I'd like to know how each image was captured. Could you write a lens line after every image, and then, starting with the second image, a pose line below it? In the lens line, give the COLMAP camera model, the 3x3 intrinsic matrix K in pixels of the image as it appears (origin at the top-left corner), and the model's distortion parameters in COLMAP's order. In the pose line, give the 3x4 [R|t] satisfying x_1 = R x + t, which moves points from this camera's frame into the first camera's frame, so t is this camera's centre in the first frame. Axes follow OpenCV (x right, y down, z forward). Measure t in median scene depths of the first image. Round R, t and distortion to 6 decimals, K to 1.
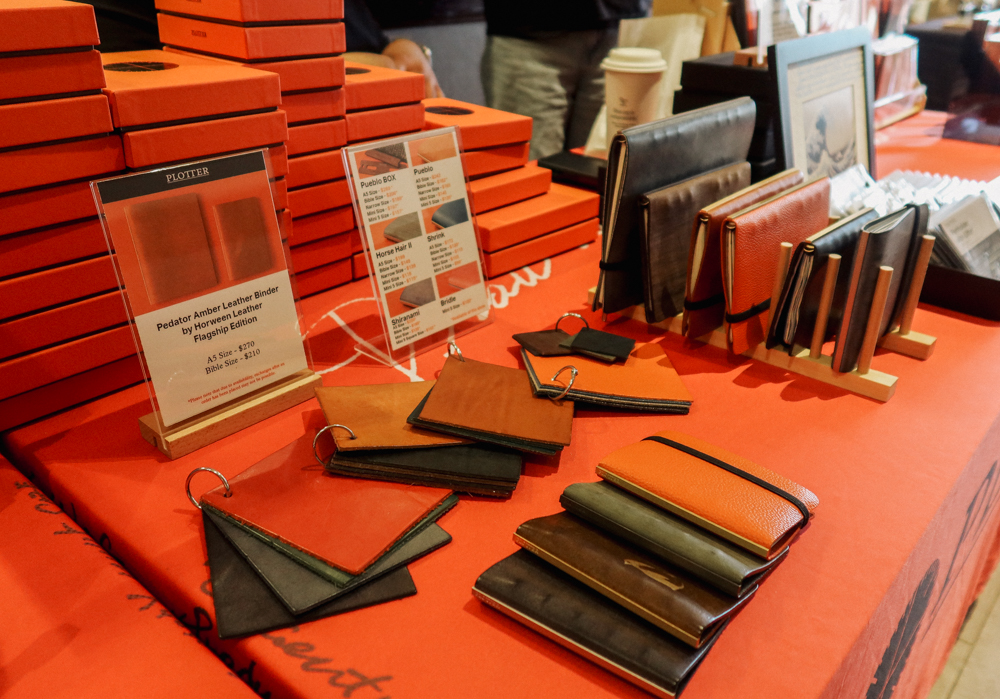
lens RADIAL K [[822.6, 0, 509.4], [0, 822.6, 352.4], [0, 0, 1]] dist [0.011329, -0.008204]
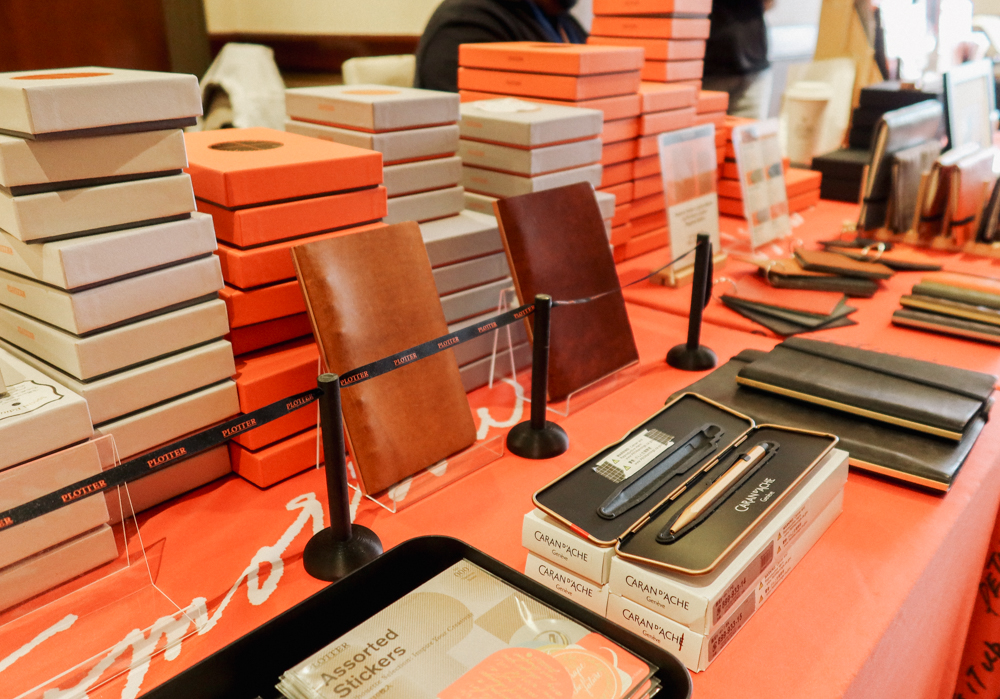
lens RADIAL K [[822.6, 0, 498.7], [0, 822.6, 356.4], [0, 0, 1]] dist [0.011329, -0.008204]
pose [[0.999870, -0.014413, -0.007231, -0.650727], [0.013889, 0.997589, -0.067999, 0.326700], [0.008194, 0.067890, 0.997659, -0.674161]]
